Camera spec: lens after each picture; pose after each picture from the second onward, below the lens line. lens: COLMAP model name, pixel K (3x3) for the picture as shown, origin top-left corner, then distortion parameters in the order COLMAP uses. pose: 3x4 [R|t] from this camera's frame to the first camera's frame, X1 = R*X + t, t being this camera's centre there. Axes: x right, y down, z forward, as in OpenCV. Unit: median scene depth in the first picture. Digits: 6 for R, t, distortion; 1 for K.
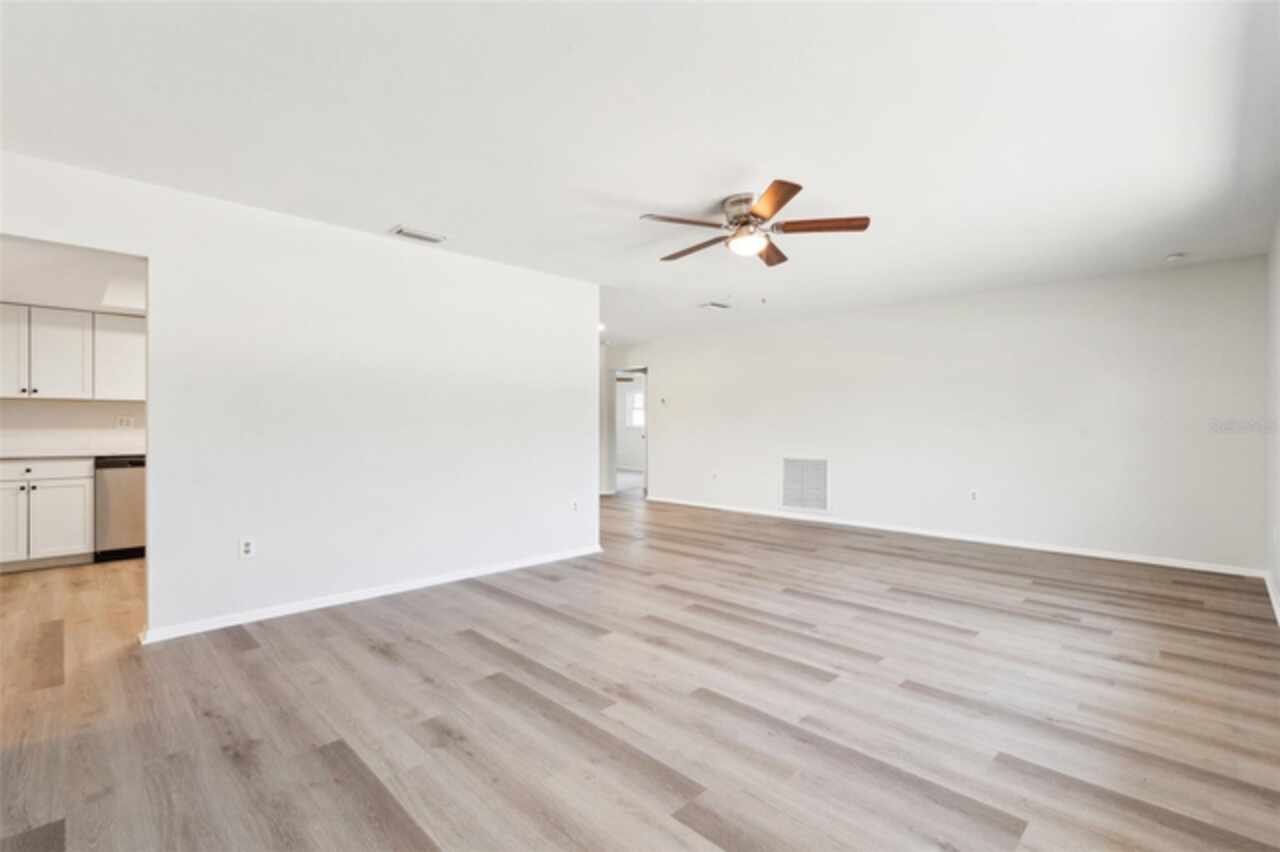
lens RADIAL K [[585.0, 0, 639.2], [0, 585.0, 425.8], [0, 0, 1]] dist [-0.004066, 0.000085]
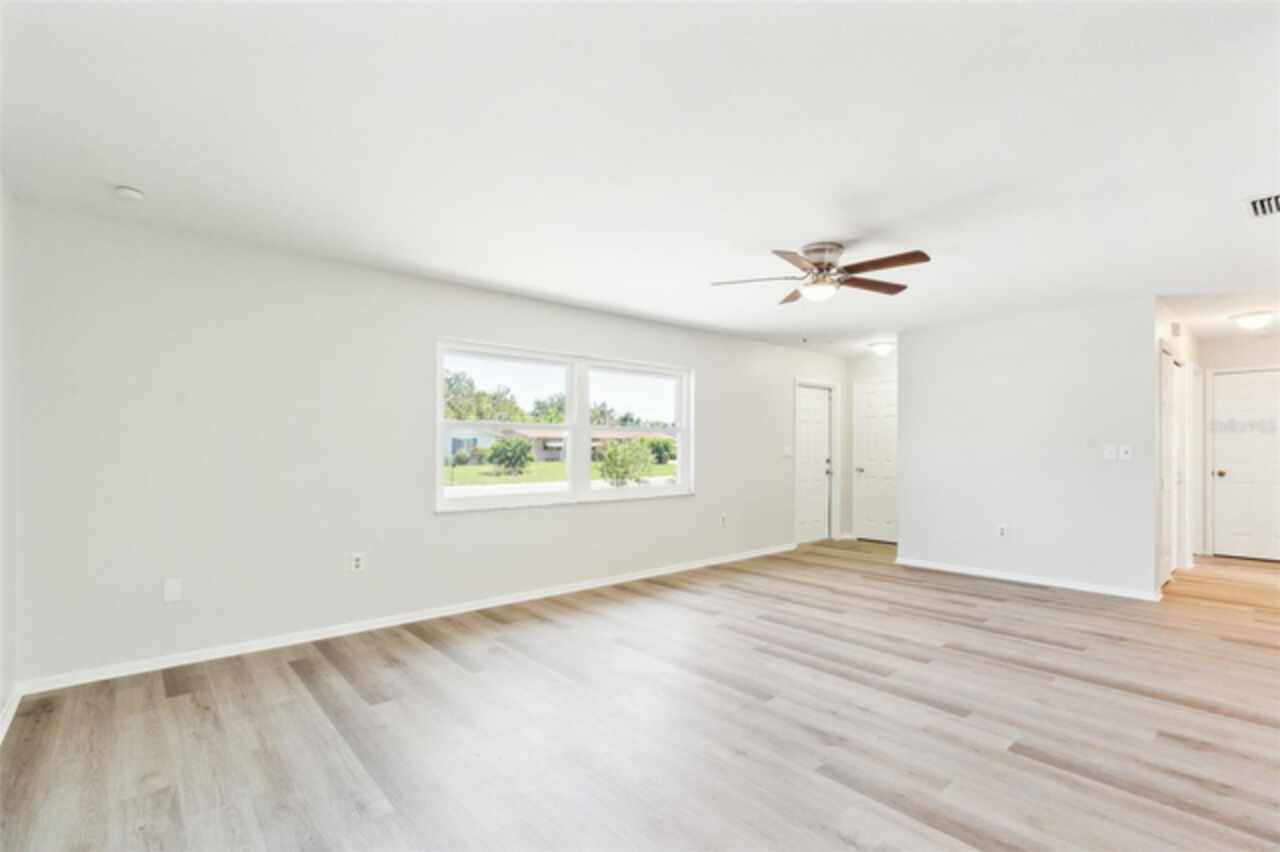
lens RADIAL K [[585.0, 0, 633.3], [0, 585.0, 450.8], [0, 0, 1]] dist [-0.004066, 0.000085]
pose [[-0.996905, 0.000306, 0.078611, 0.424723], [0.001033, 0.999957, 0.009213, -0.027026], [-0.078605, 0.009266, -0.996863, 2.026203]]
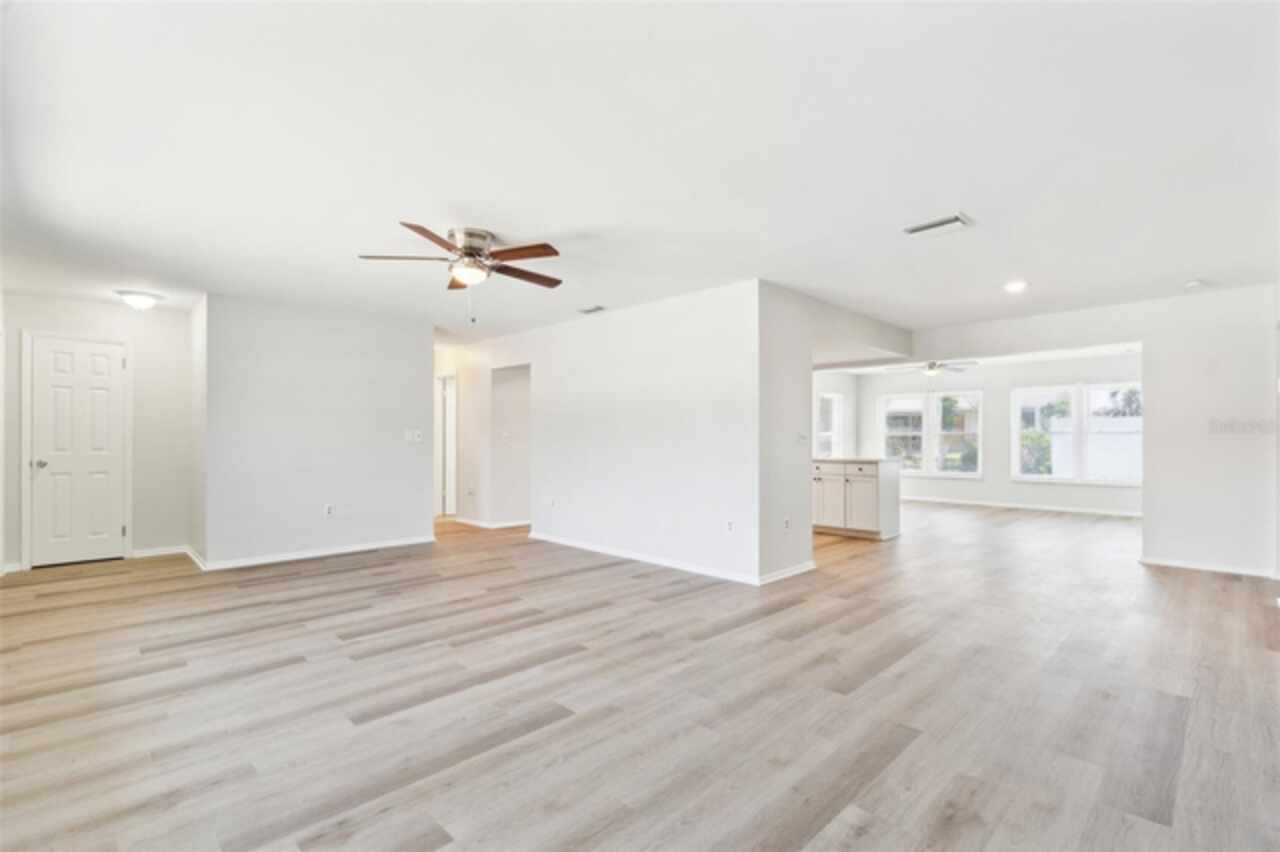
lens RADIAL K [[585.0, 0, 642.8], [0, 585.0, 437.4], [0, 0, 1]] dist [-0.004066, 0.000085]
pose [[-0.009528, -0.002276, -0.999952, 1.239666], [-0.004911, 0.999985, -0.002230, -0.004405], [0.999943, 0.004890, -0.009539, 1.291805]]
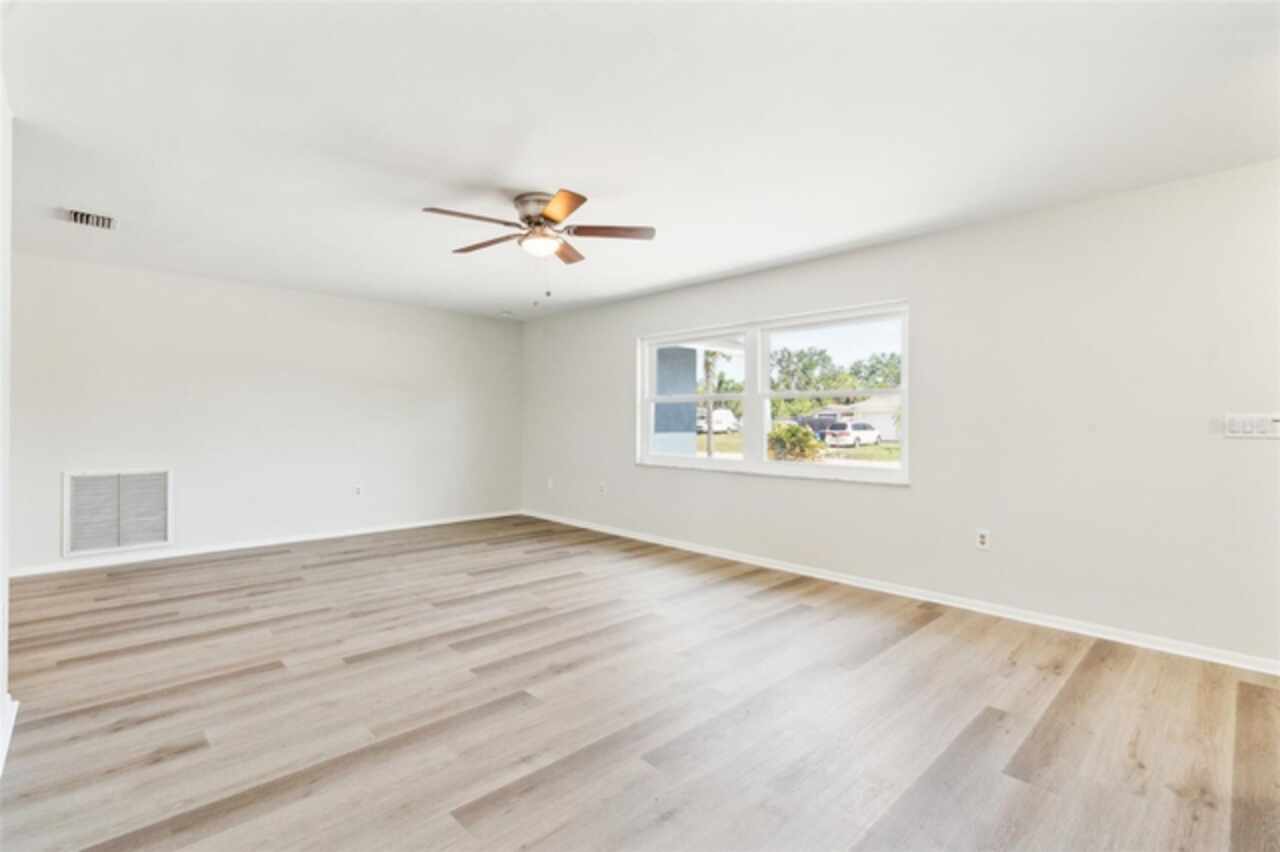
lens RADIAL K [[585.0, 0, 648.8], [0, 585.0, 420.7], [0, 0, 1]] dist [-0.004066, 0.000085]
pose [[0.014578, -0.000830, 0.999893, -0.784820], [0.000236, 1.000000, 0.000827, -0.011715], [-0.999894, 0.000224, 0.014578, 0.772863]]
